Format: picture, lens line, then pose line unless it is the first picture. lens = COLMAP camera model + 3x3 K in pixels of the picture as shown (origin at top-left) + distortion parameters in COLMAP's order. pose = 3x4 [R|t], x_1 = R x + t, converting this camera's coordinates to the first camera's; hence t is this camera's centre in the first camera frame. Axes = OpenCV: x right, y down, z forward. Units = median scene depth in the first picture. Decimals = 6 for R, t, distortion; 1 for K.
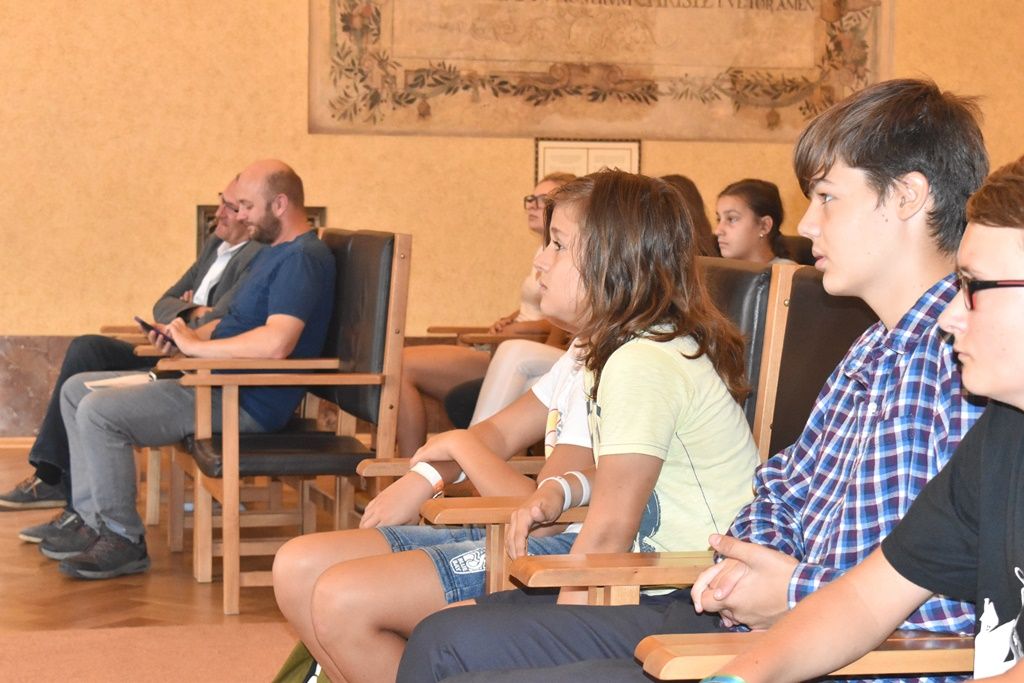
lens RADIAL K [[2371.0, 0, 508.8], [0, 2371.0, 341.8], [0, 0, 1]] dist [0.082645, 0.000000]
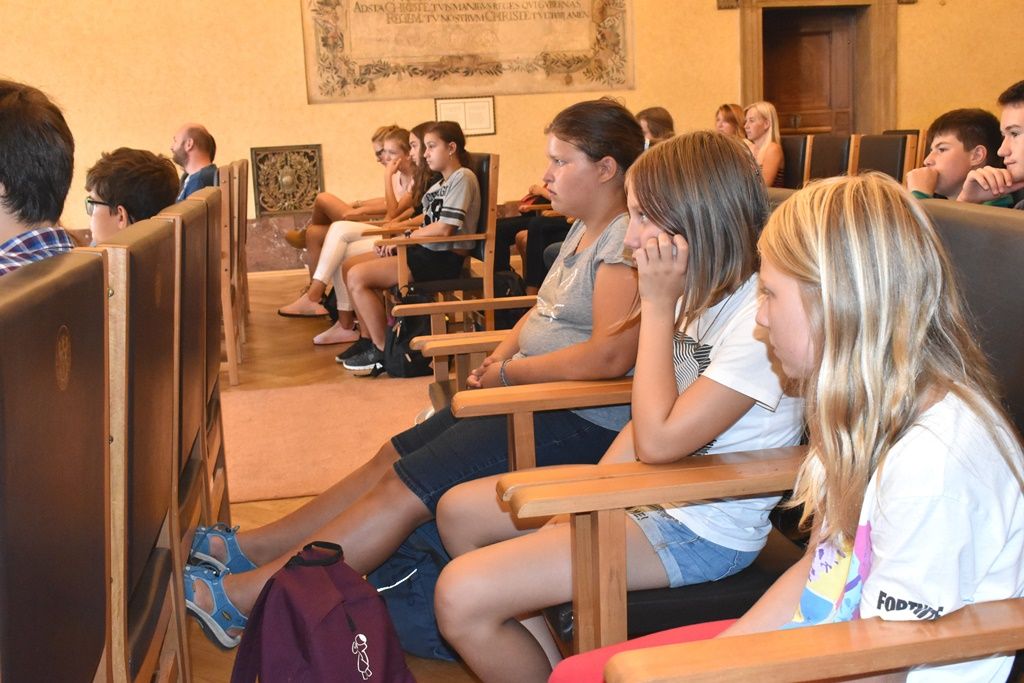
lens RADIAL K [[1146.2, 0, 519.9], [0, 1146.2, 341.2], [0, 0, 1]] dist [-0.063931, 0.000000]
pose [[0.996170, -0.047467, -0.073425, 0.132283], [0.056473, 0.990437, 0.125882, -0.008040], [0.066748, -0.129547, 0.989324, 0.112245]]
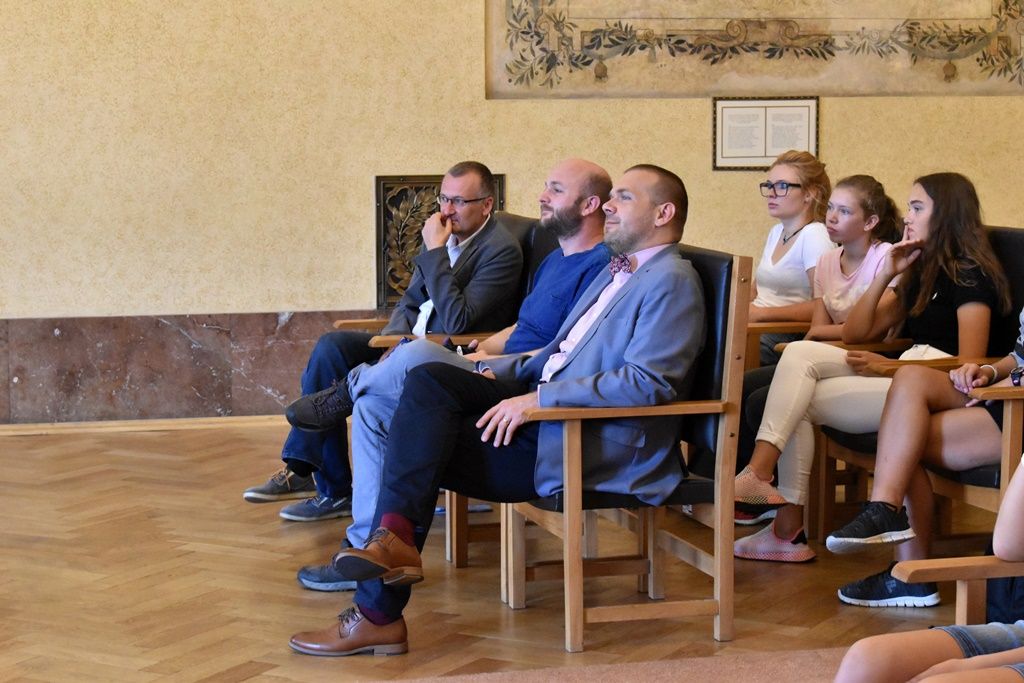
lens RADIAL K [[2371.0, 0, 510.0], [0, 2371.0, 346.7], [0, 0, 1]] dist [0.082645, 0.000000]
pose [[0.999607, -0.020328, 0.019302, -0.093604], [0.019292, 0.998439, 0.052422, -0.036371], [-0.020338, -0.052029, 0.998438, 0.019361]]
